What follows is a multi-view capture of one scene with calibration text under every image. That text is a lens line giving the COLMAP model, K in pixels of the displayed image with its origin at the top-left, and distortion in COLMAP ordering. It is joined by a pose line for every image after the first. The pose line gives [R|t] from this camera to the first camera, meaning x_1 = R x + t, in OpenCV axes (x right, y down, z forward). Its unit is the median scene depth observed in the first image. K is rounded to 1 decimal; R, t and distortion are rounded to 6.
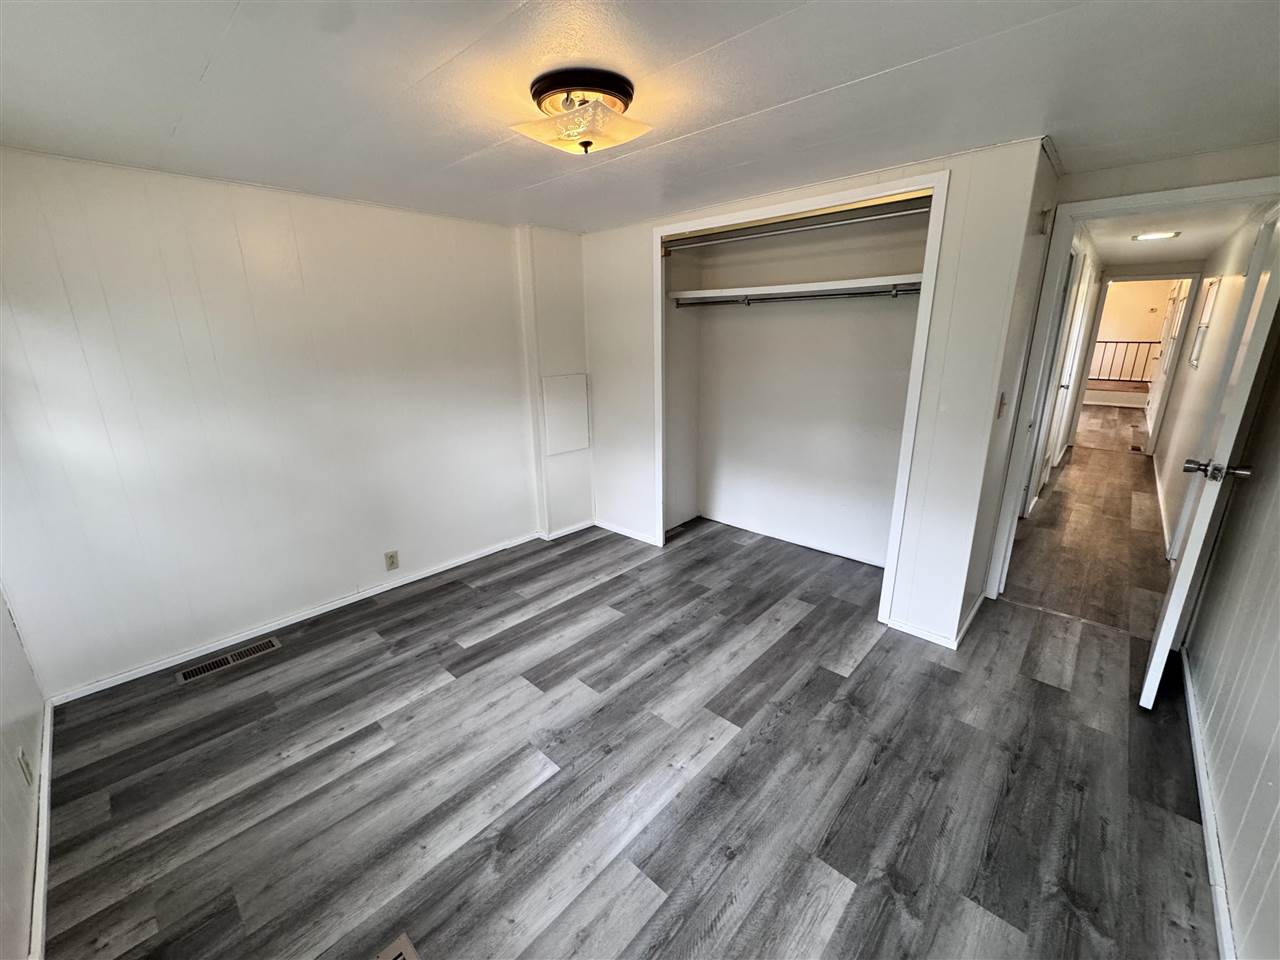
lens RADIAL K [[515.0, 0, 640.4], [0, 515.0, 480.5], [0, 0, 1]] dist [-0.001565, 0.000342]
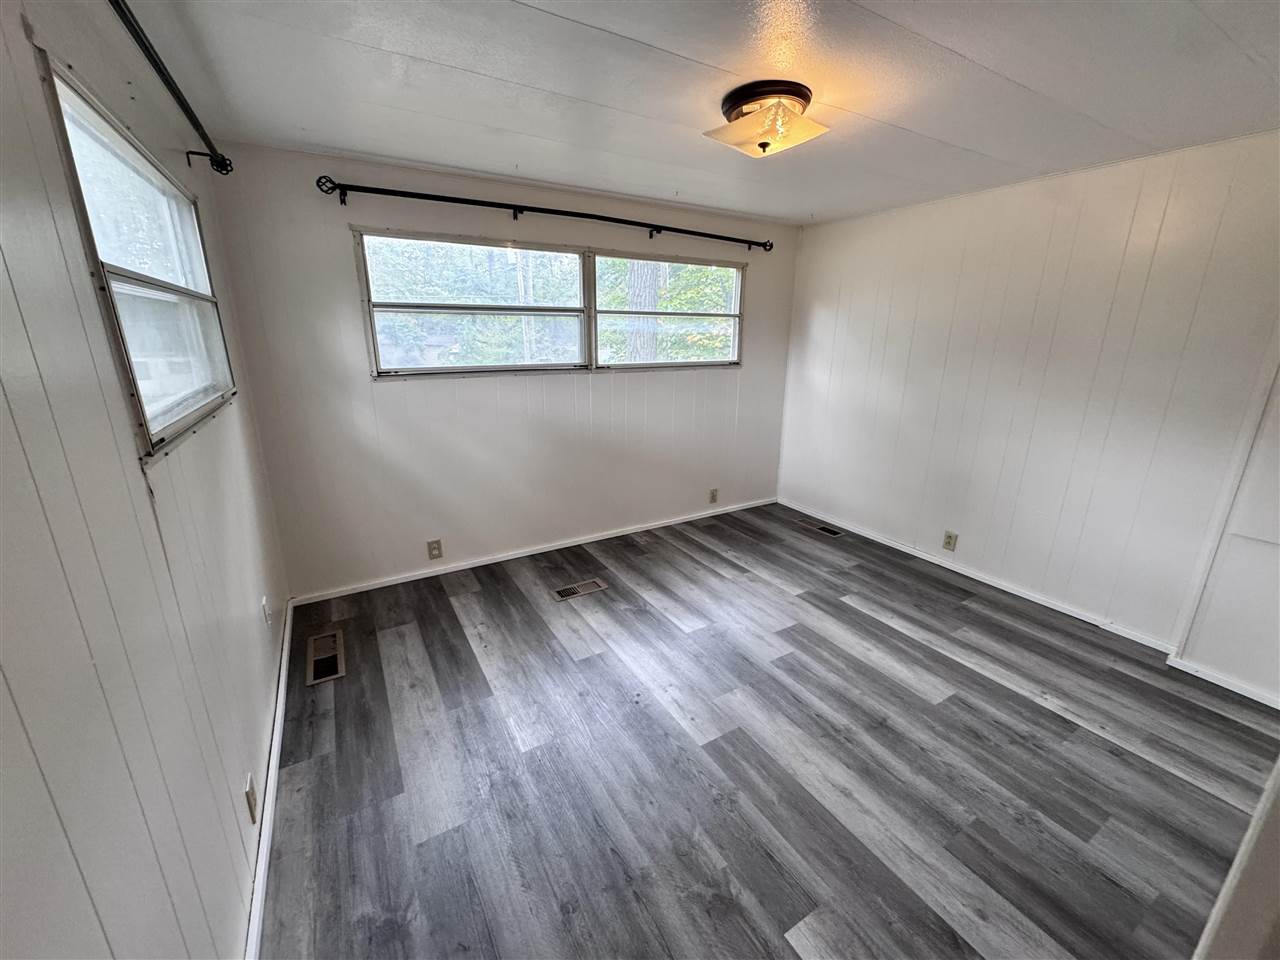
lens RADIAL K [[515.0, 0, 641.9], [0, 515.0, 473.0], [0, 0, 1]] dist [-0.001565, 0.000342]
pose [[-0.282760, 0.264443, -0.922018, 0.752400], [-0.268654, 0.900938, 0.340786, -0.189481], [0.920800, 0.344064, -0.183705, 0.727041]]
